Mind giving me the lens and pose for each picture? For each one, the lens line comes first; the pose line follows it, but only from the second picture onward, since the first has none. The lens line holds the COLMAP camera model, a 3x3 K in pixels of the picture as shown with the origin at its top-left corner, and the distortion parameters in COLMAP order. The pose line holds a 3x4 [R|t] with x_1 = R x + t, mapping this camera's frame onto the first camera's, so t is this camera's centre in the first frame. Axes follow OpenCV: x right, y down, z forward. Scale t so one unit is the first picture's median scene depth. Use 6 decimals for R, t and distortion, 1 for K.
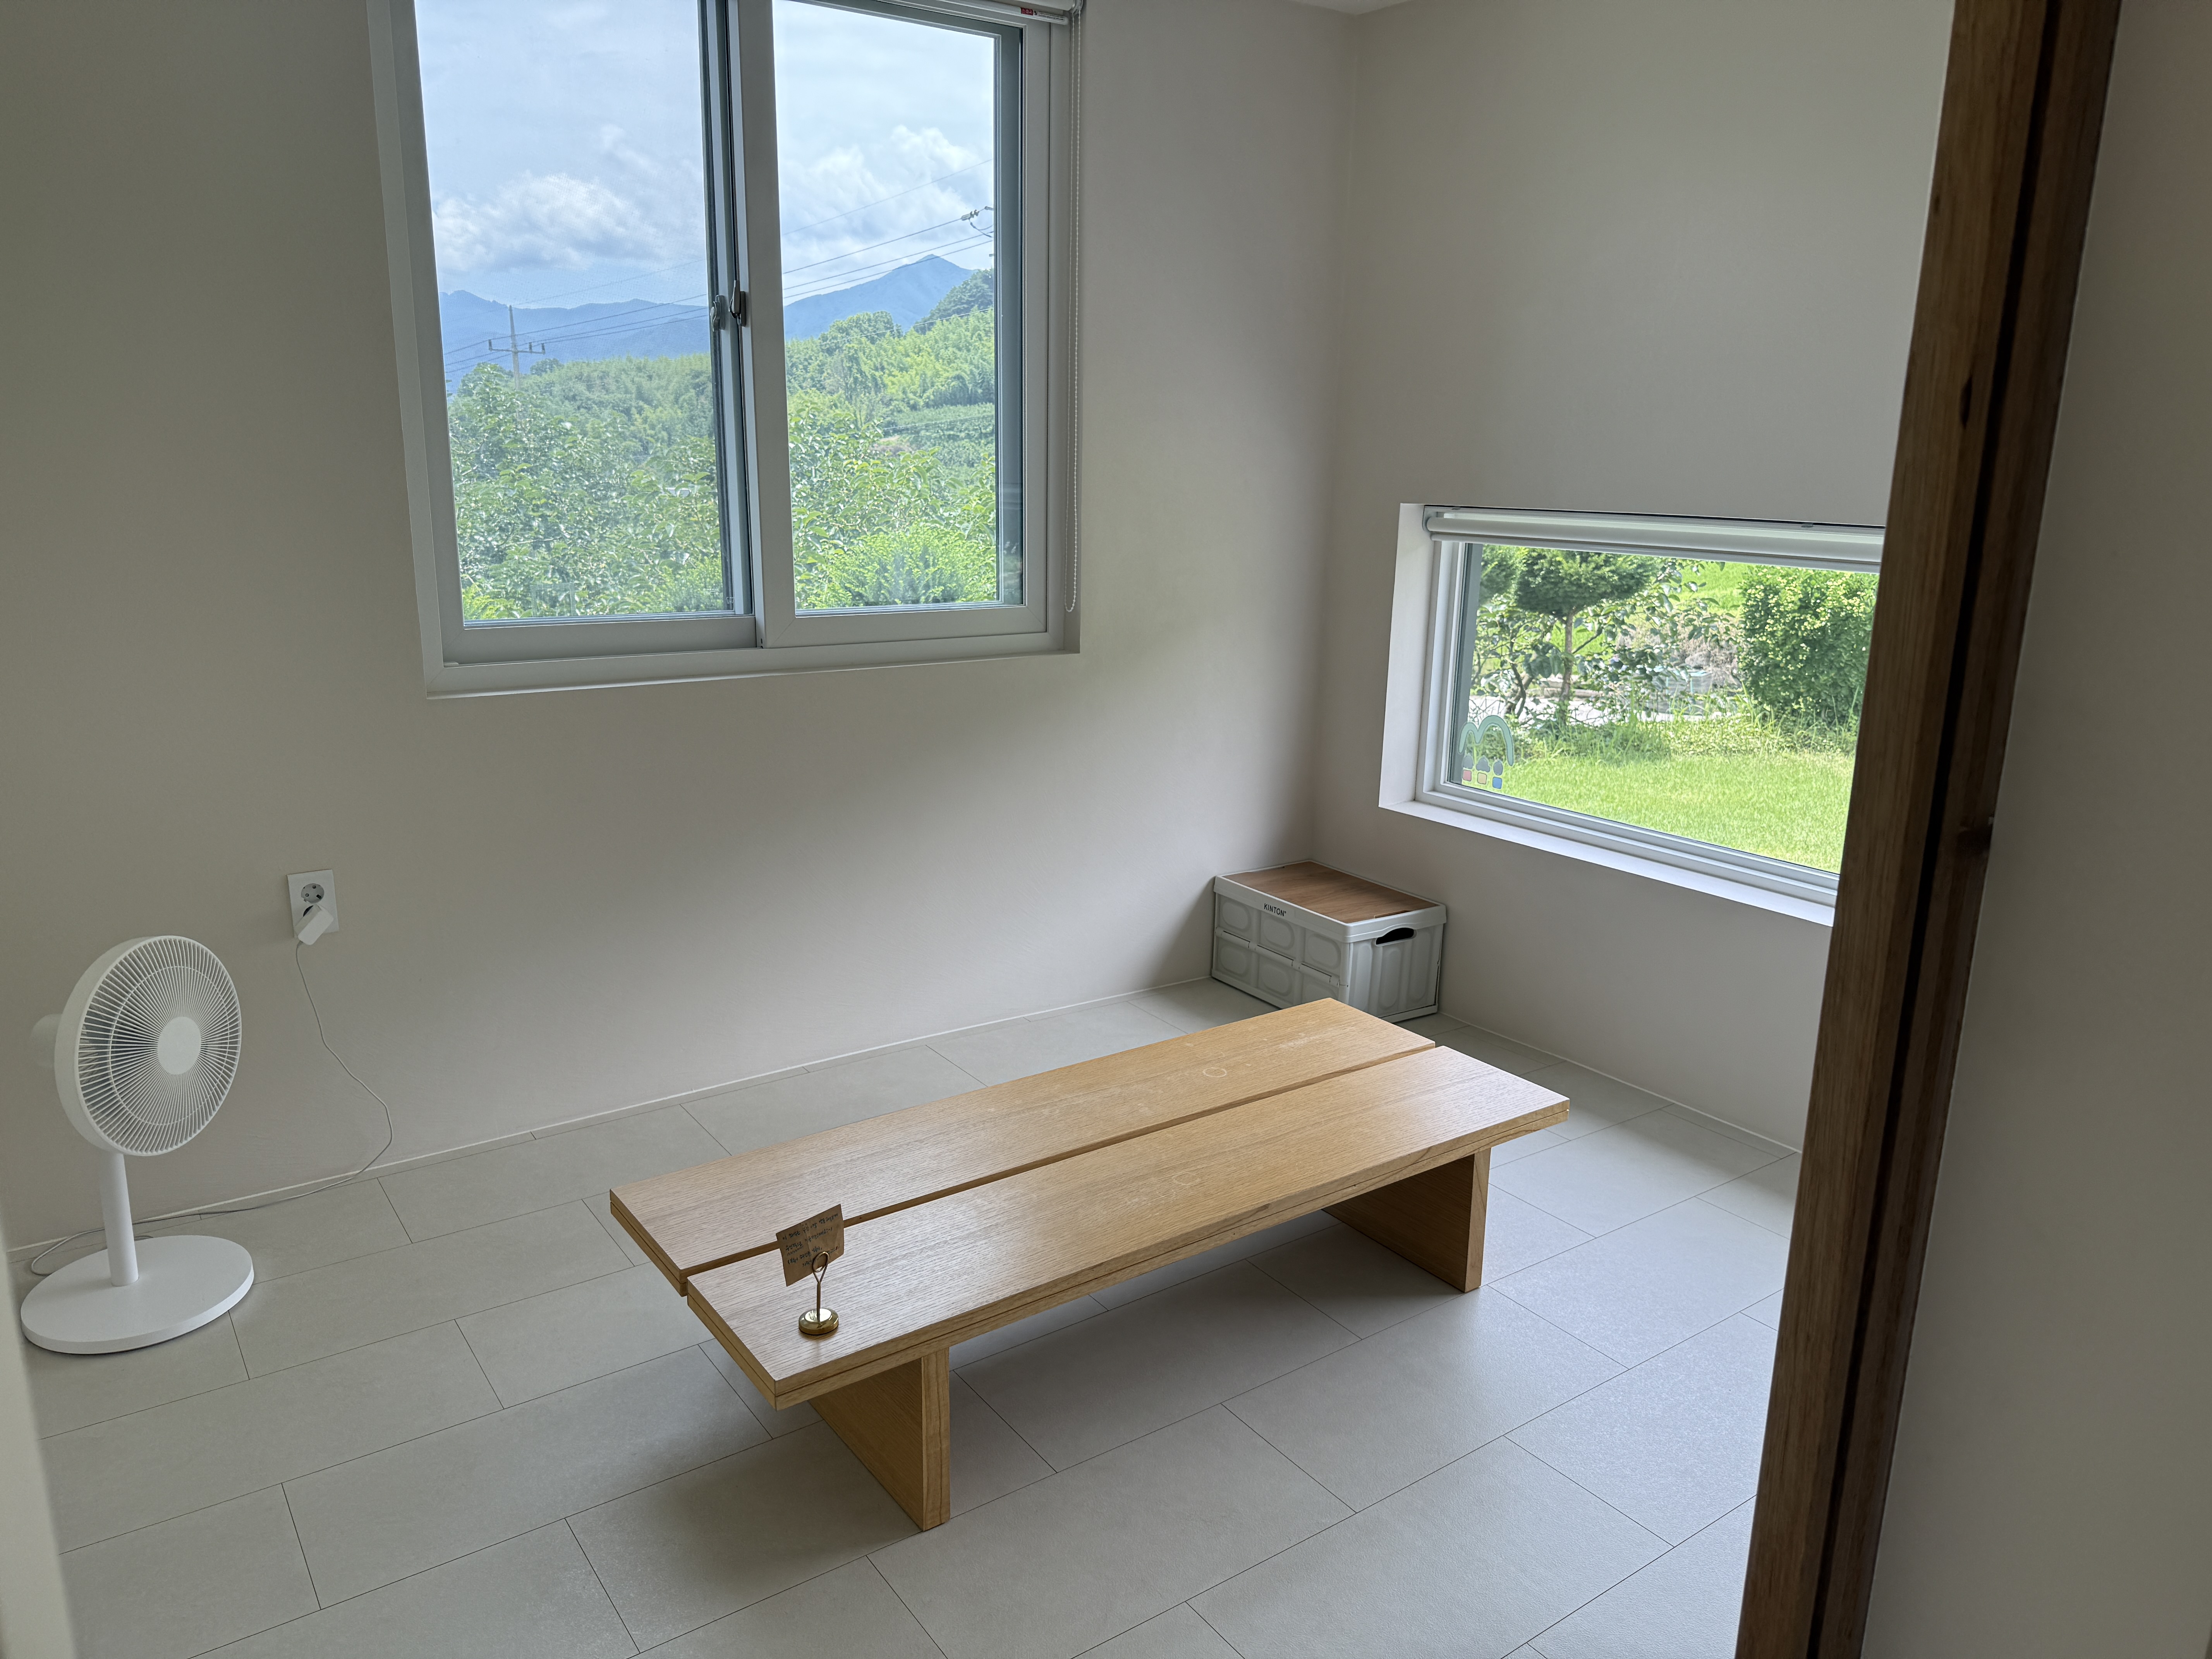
lens RADIAL K [[1556.0, 0, 1100.7], [0, 1556.0, 817.5], [0, 0, 1]] dist [-0.002517, -0.003417]
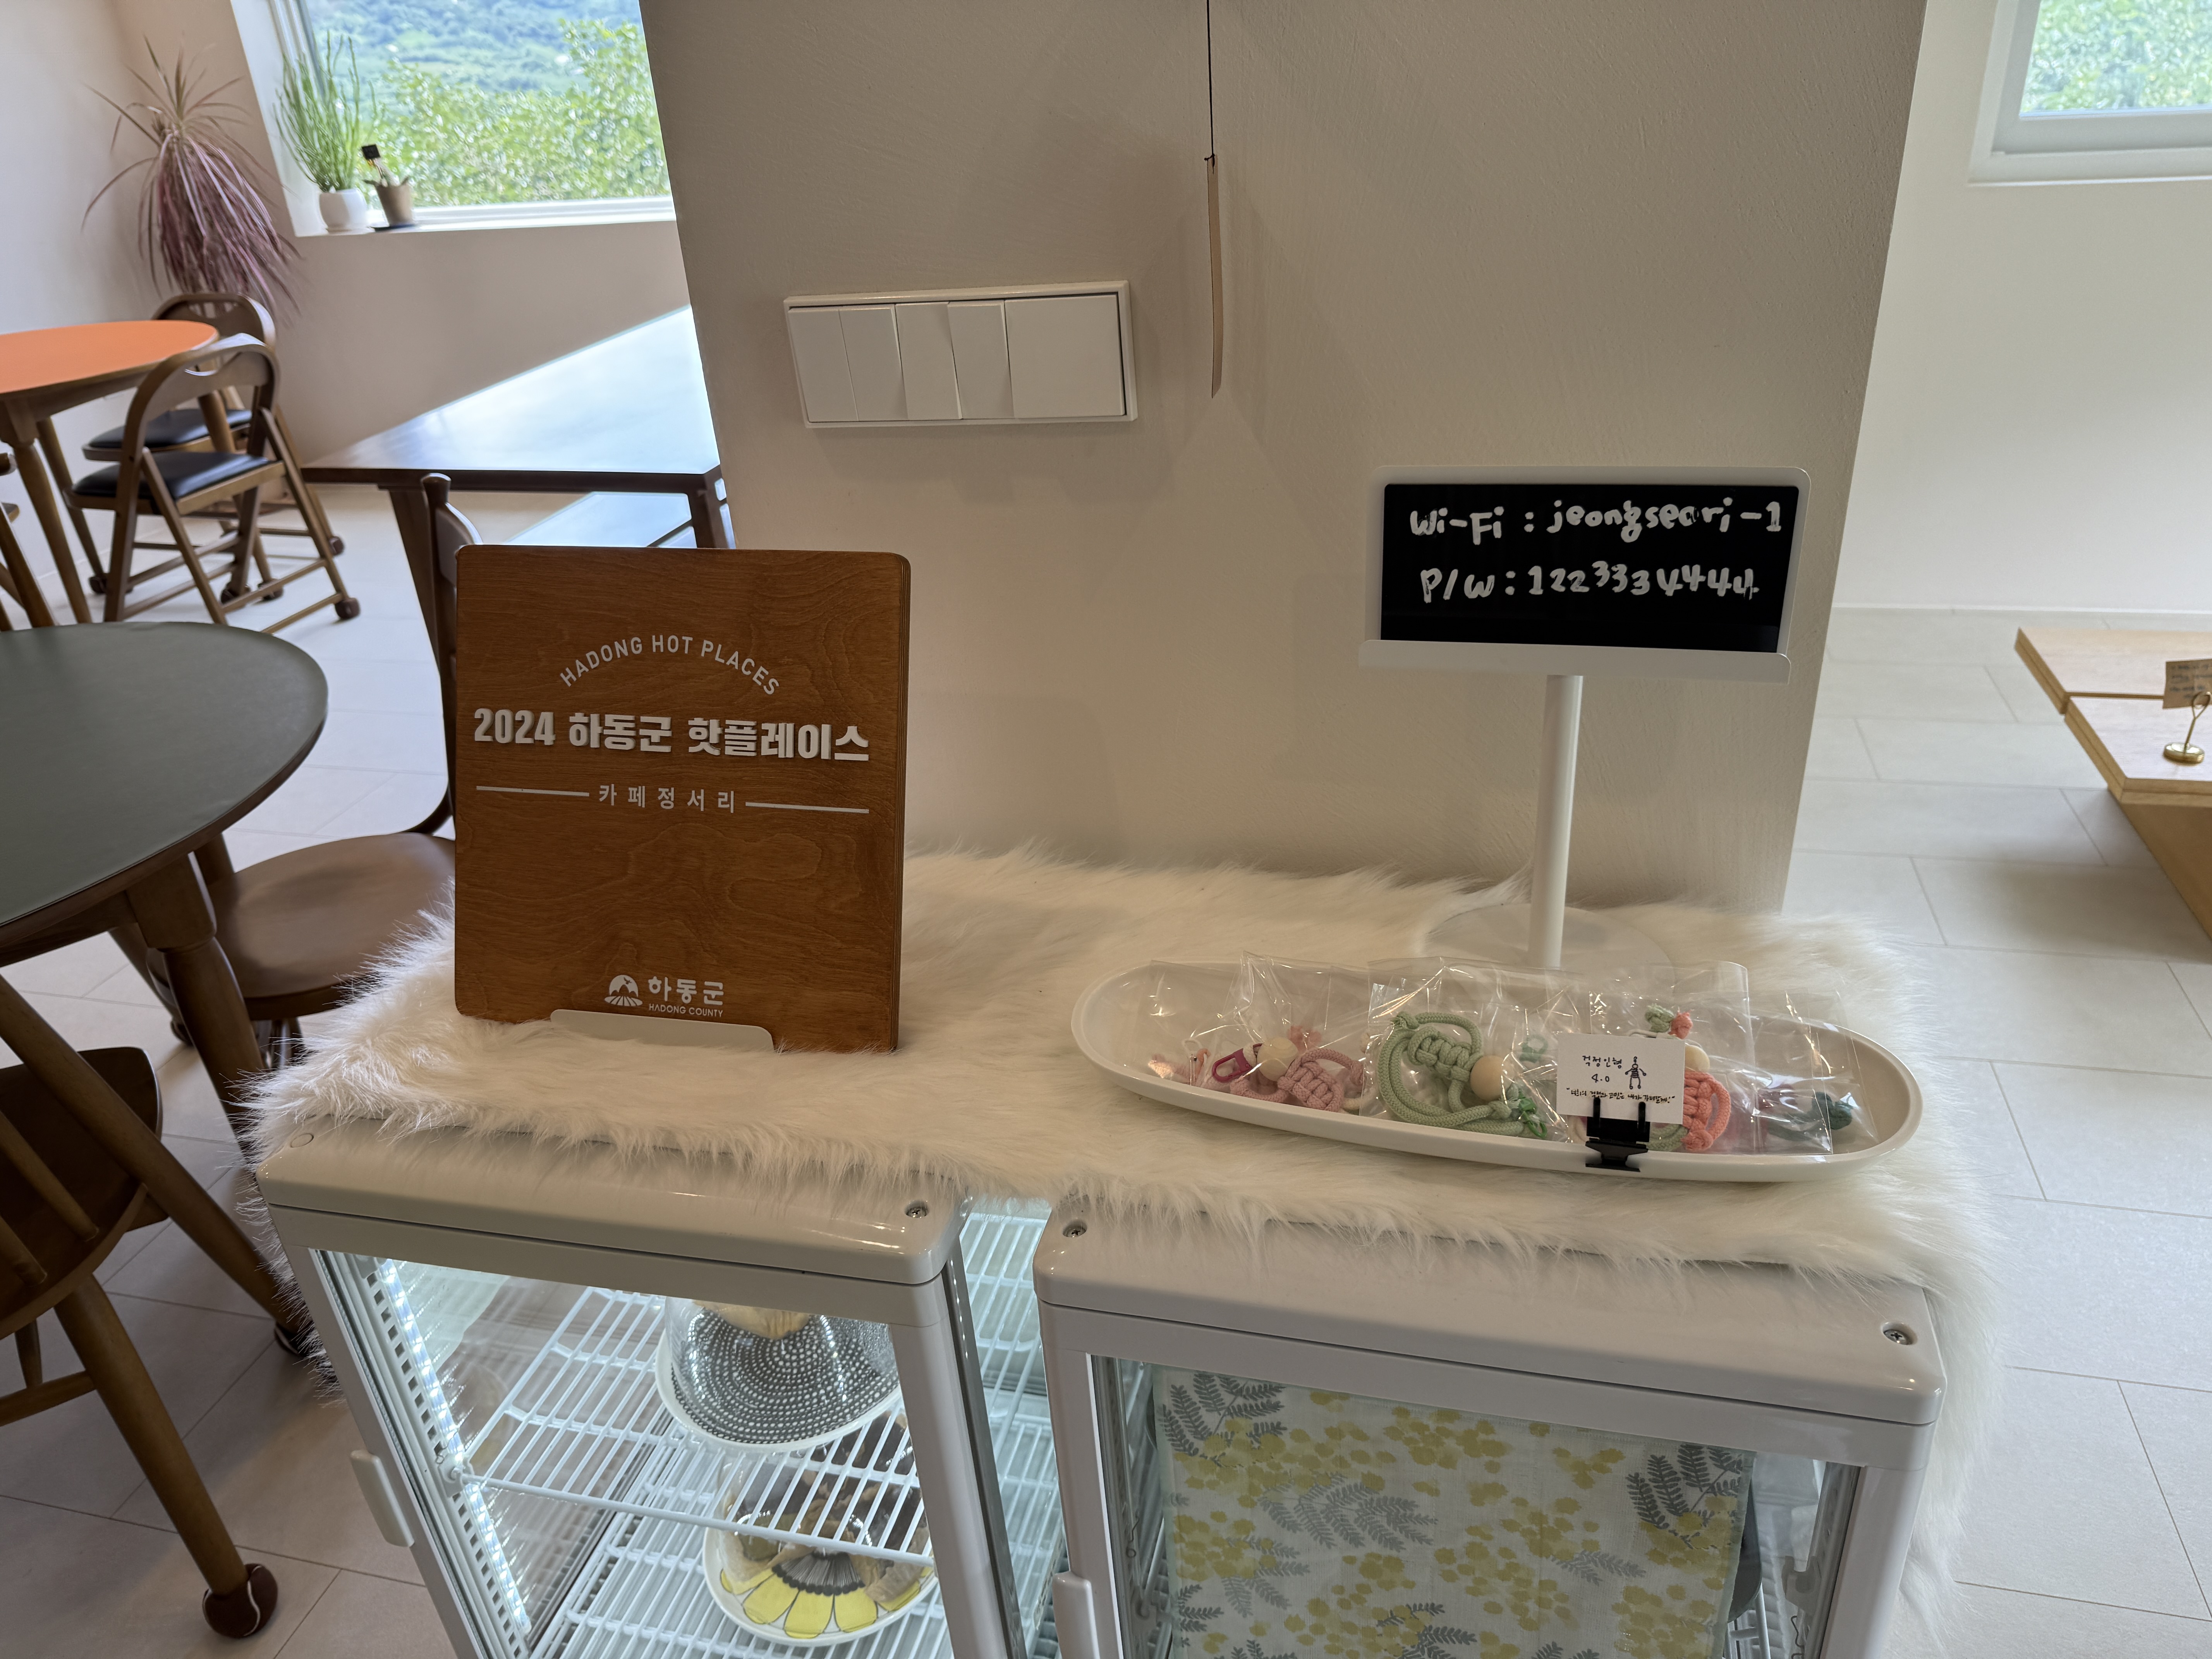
lens RADIAL K [[1556.0, 0, 1100.7], [0, 1556.0, 817.5], [0, 0, 1]] dist [-0.002517, -0.003417]
pose [[0.641291, 0.299174, -0.706570, 0.115086], [-0.102903, 0.946070, 0.307186, 0.090361], [0.760367, -0.124287, 0.637491, -0.302039]]
